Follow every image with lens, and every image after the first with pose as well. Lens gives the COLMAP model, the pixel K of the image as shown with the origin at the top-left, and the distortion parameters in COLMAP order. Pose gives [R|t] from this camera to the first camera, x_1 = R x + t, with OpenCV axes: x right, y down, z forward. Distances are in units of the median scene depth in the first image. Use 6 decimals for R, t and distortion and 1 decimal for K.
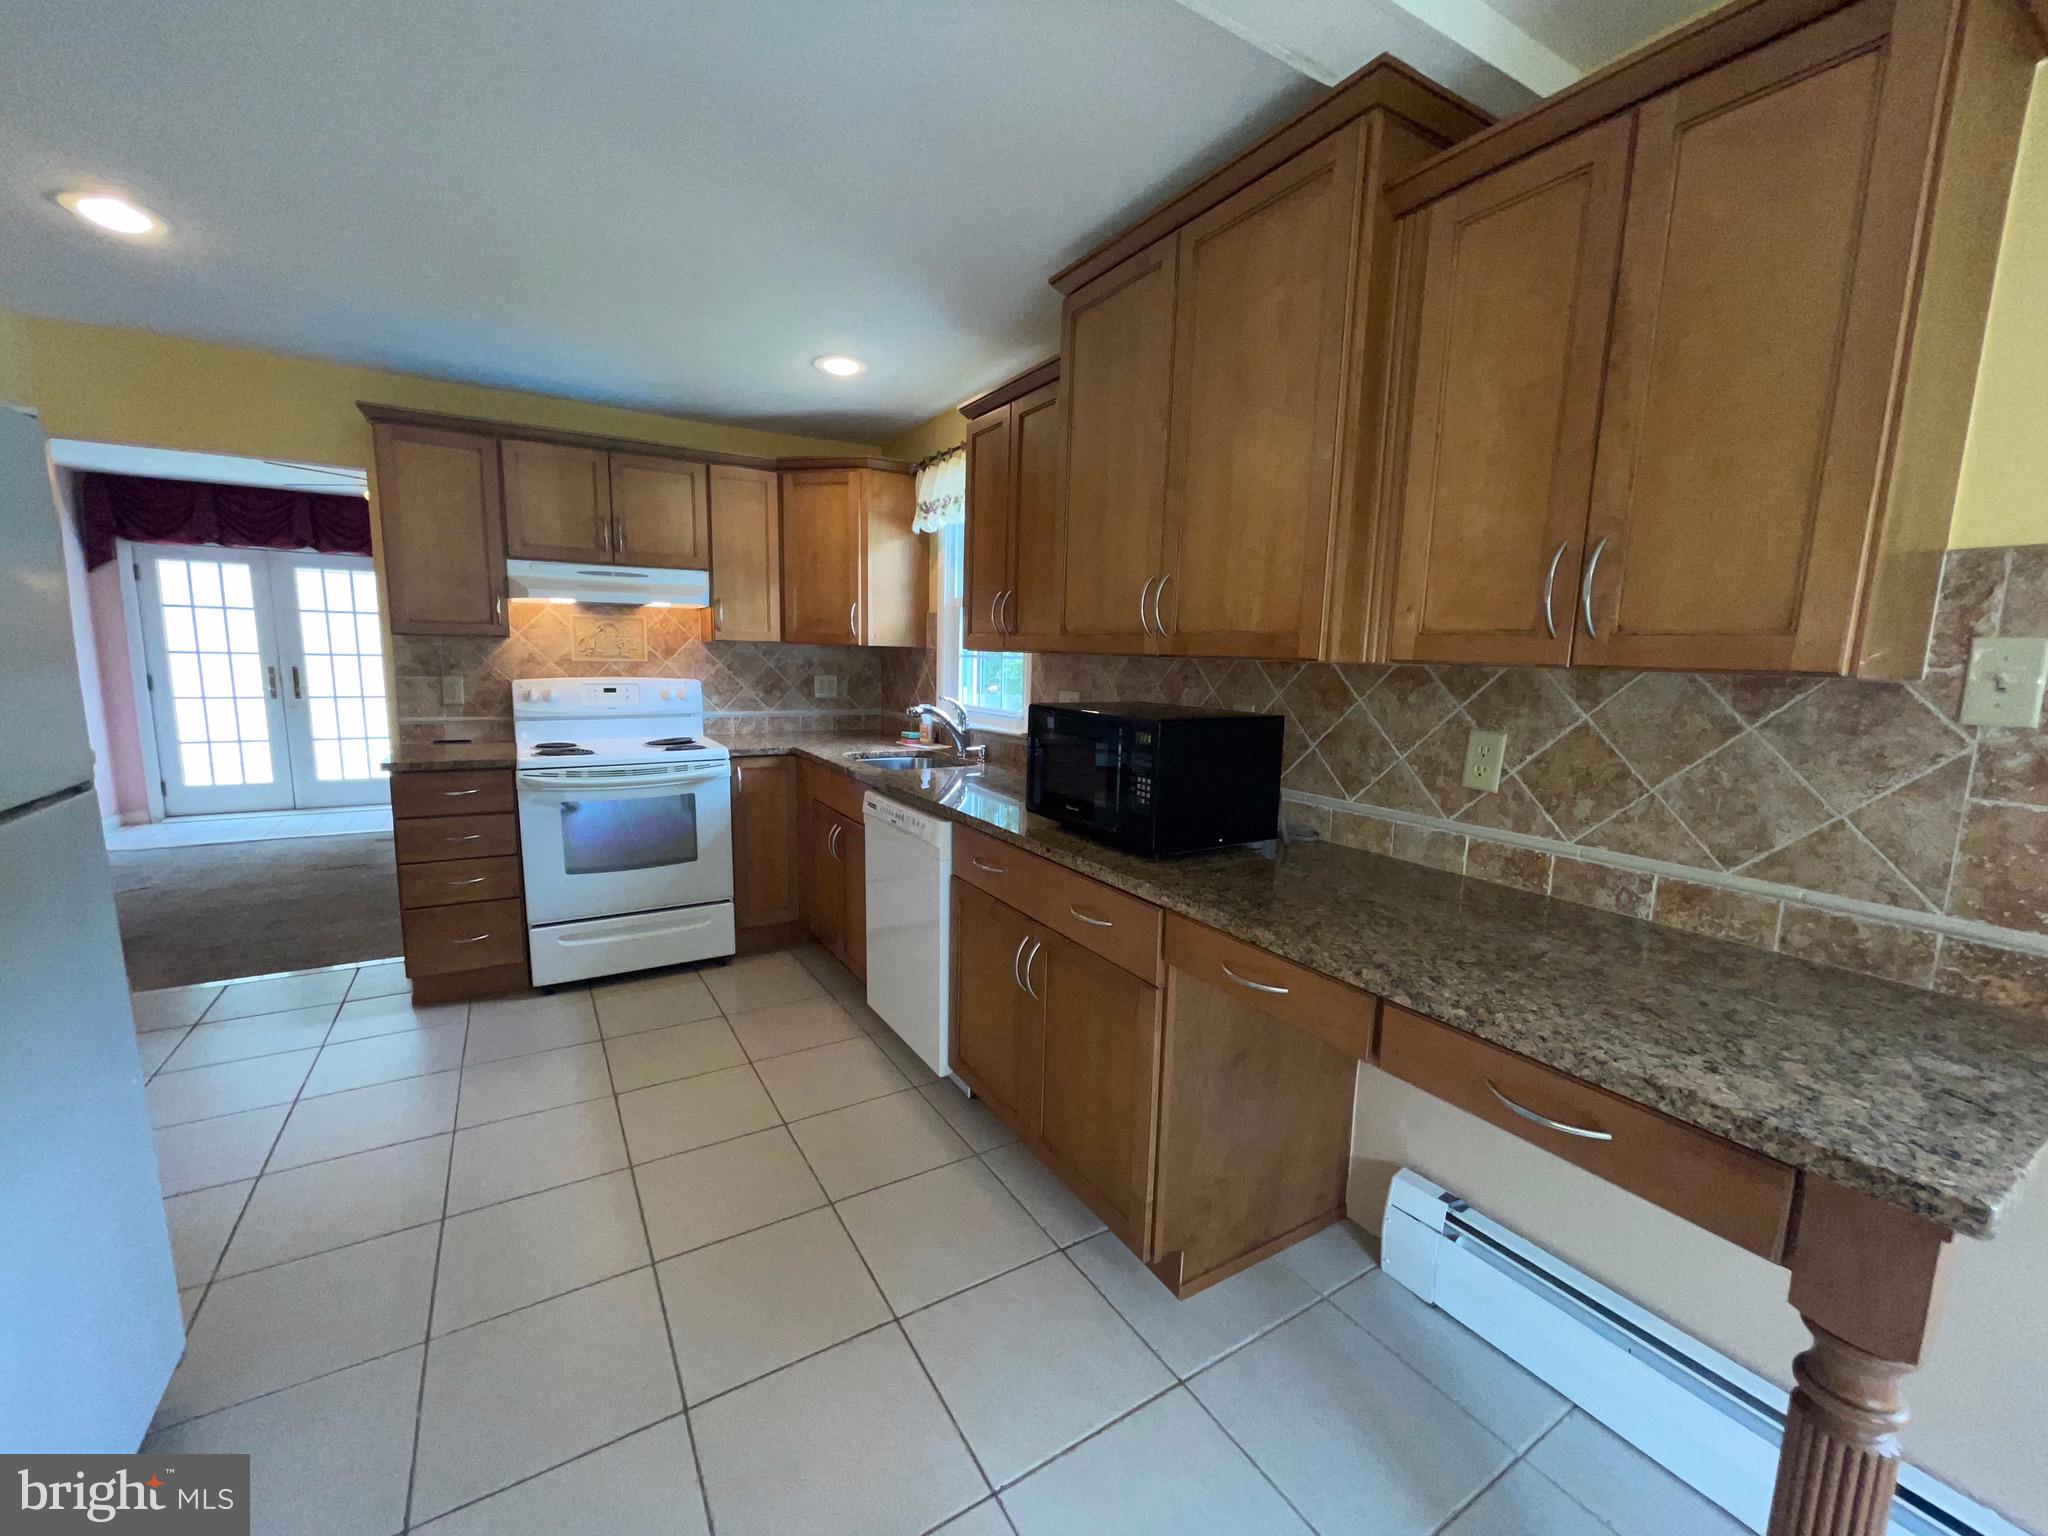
lens RADIAL K [[825.6, 0, 1012.8], [0, 825.6, 773.4], [0, 0, 1]] dist [0.003254, -0.002048]
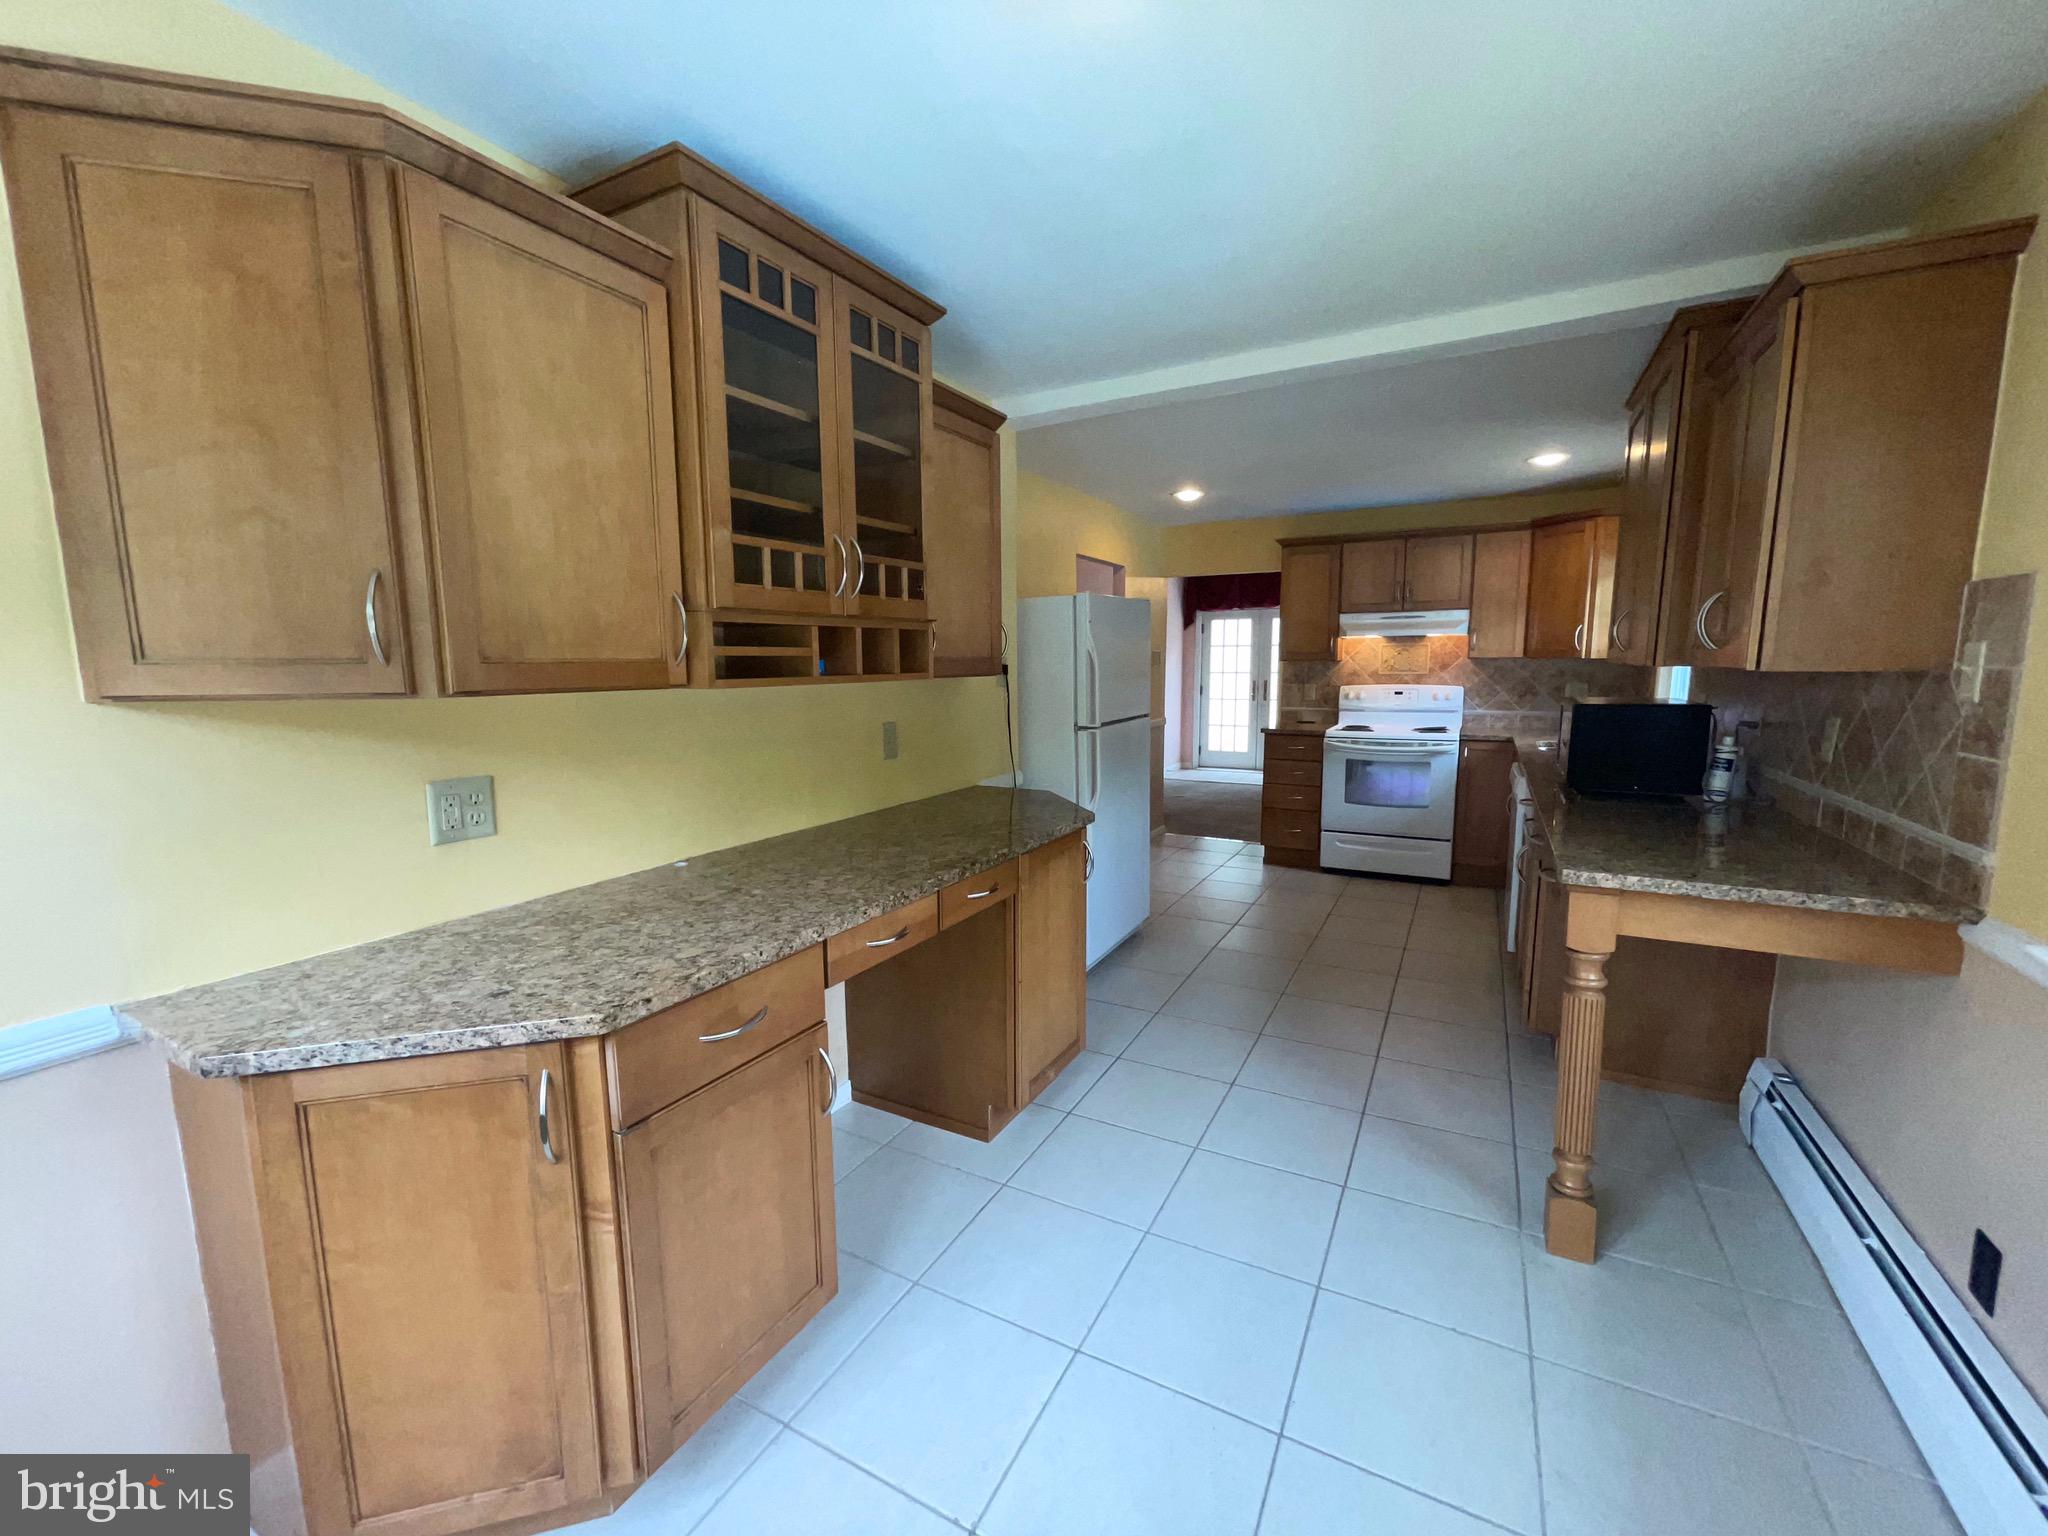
lens RADIAL K [[825.6, 0, 1023.1], [0, 825.6, 772.4], [0, 0, 1]] dist [0.003254, -0.002048]
pose [[0.504241, 0.089735, -0.858888, 0.644587], [-0.107821, 0.993346, 0.040483, 0.075605], [0.856805, 0.072193, 0.510561, -0.468719]]
